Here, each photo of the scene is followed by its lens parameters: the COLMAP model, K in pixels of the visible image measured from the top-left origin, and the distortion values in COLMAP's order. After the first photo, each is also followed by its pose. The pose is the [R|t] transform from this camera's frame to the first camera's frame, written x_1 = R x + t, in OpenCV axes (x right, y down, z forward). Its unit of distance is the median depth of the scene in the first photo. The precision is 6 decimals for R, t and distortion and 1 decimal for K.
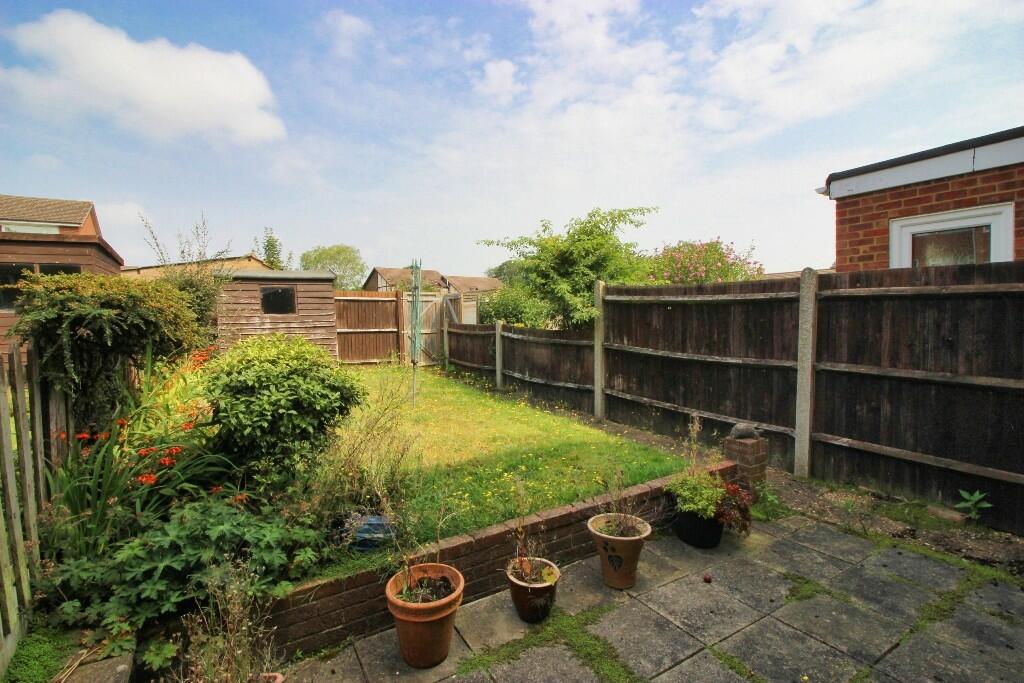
lens RADIAL K [[474.7, 0, 507.4], [0, 474.7, 336.3], [0, 0, 1]] dist [-0.000073, -0.013596]
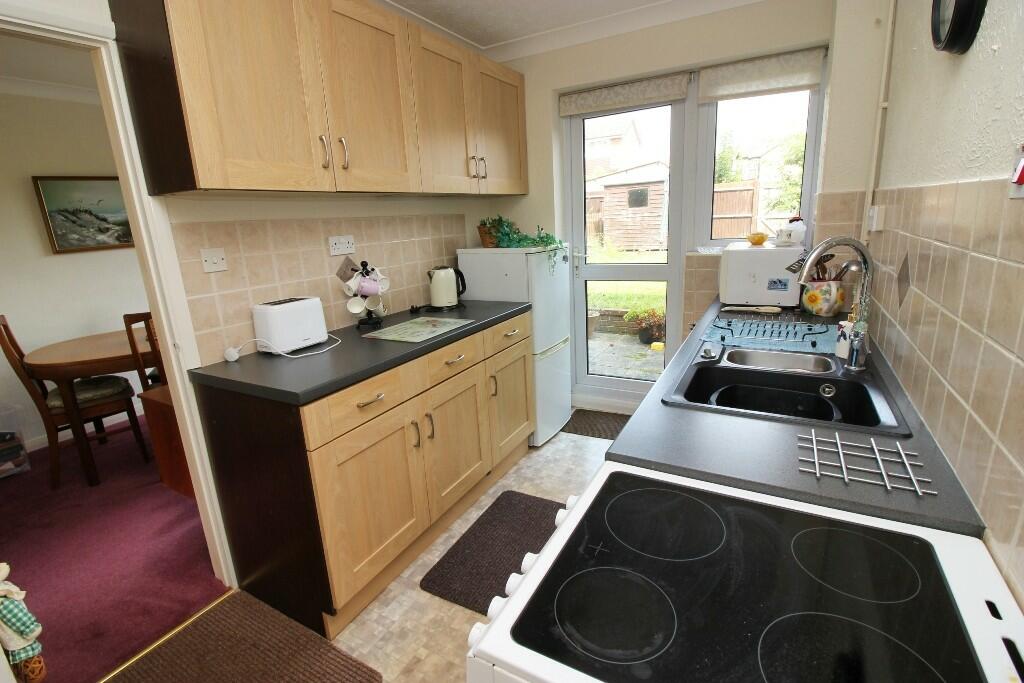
lens RADIAL K [[474.7, 0, 507.4], [0, 474.7, 336.3], [0, 0, 1]] dist [-0.000073, -0.013596]
pose [[0.493827, 0.205695, -0.844881, 1.243294], [0.011509, 0.969988, 0.242880, -0.035521], [0.869484, -0.129665, 0.476639, -0.276981]]
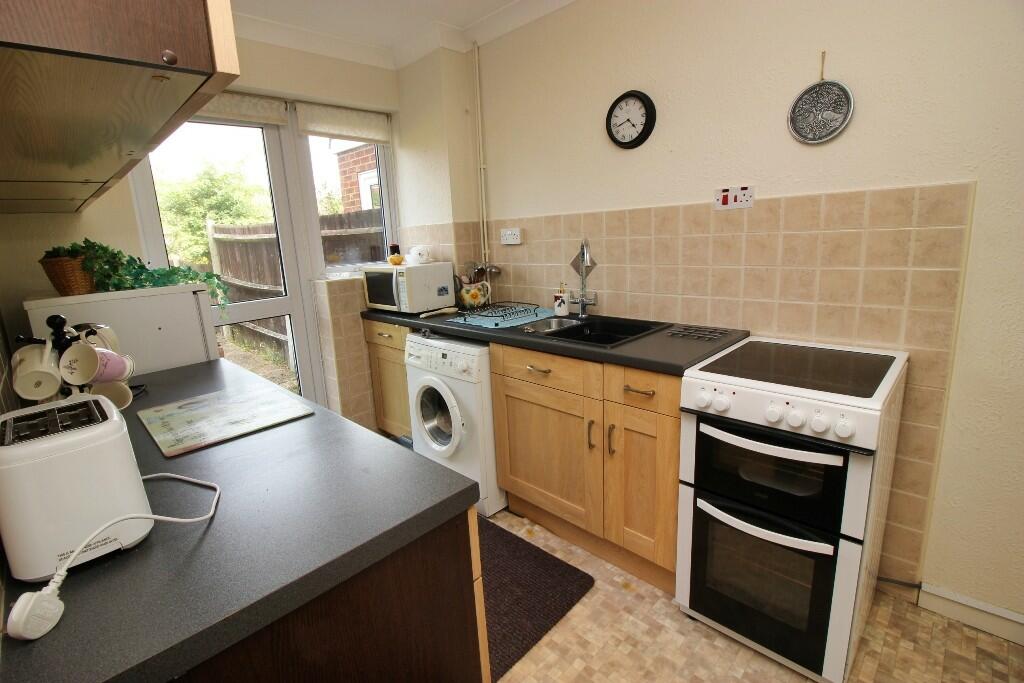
lens RADIAL K [[474.7, 0, 507.4], [0, 474.7, 336.3], [0, 0, 1]] dist [-0.000073, -0.013596]
pose [[0.967134, -0.089686, 0.237925, 0.852437], [0.048607, 0.983683, 0.173218, -0.009135], [-0.249578, -0.155960, 0.955713, -0.440263]]
